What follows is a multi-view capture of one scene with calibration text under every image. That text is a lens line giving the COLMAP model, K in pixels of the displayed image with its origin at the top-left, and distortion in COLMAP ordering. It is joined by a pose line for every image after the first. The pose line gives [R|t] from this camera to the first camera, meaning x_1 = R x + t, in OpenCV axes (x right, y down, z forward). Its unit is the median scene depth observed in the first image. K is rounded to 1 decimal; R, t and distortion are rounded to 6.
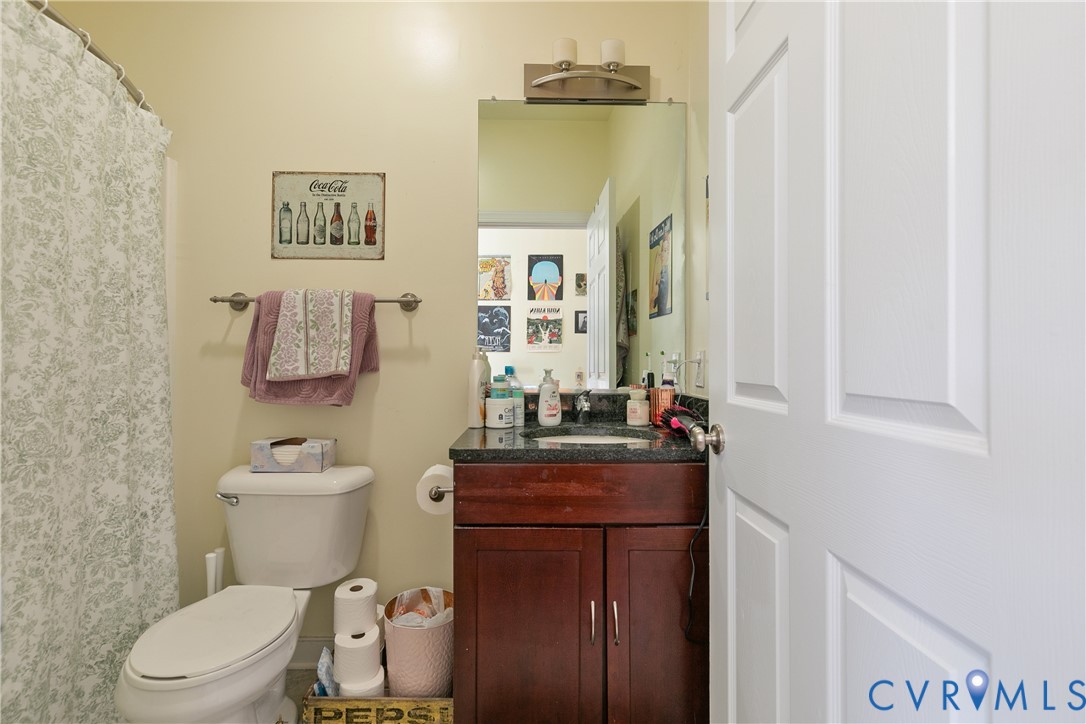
lens RADIAL K [[501.6, 0, 545.4], [0, 501.6, 371.3], [0, 0, 1]] dist [0.006786, -0.000374]
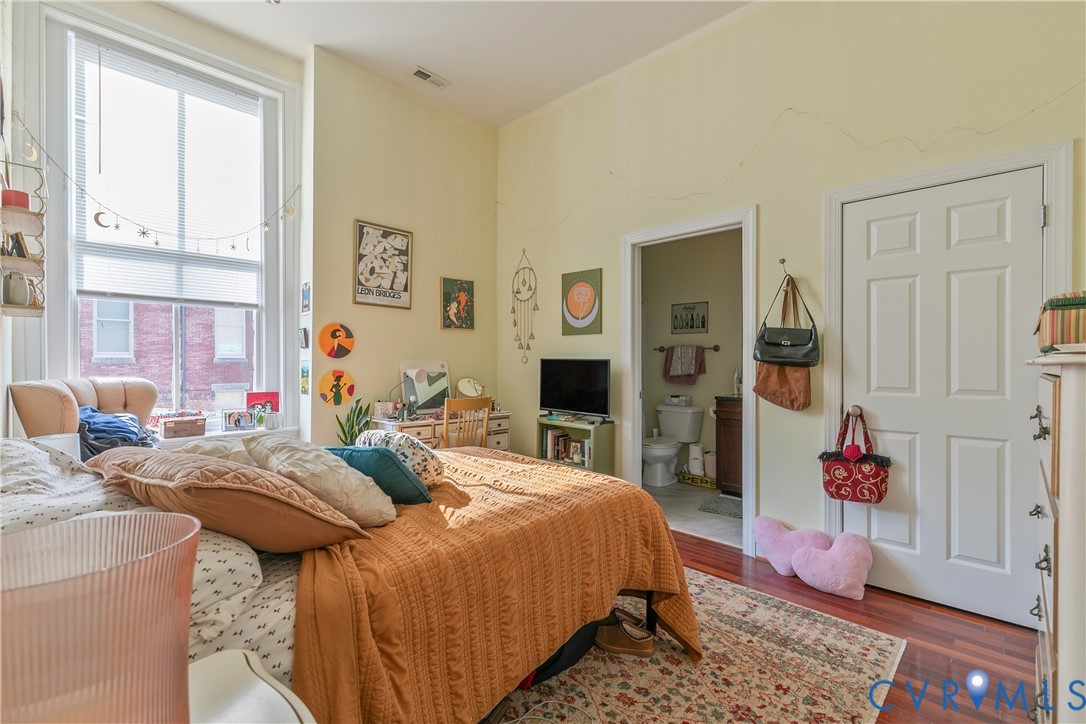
lens RADIAL K [[501.6, 0, 545.4], [0, 501.6, 371.3], [0, 0, 1]] dist [0.006786, -0.000374]
pose [[0.716038, 0.005266, -0.698041, 0.975084], [-0.004440, 0.999986, 0.002989, -0.014532], [0.698047, 0.000960, 0.716051, -1.611859]]
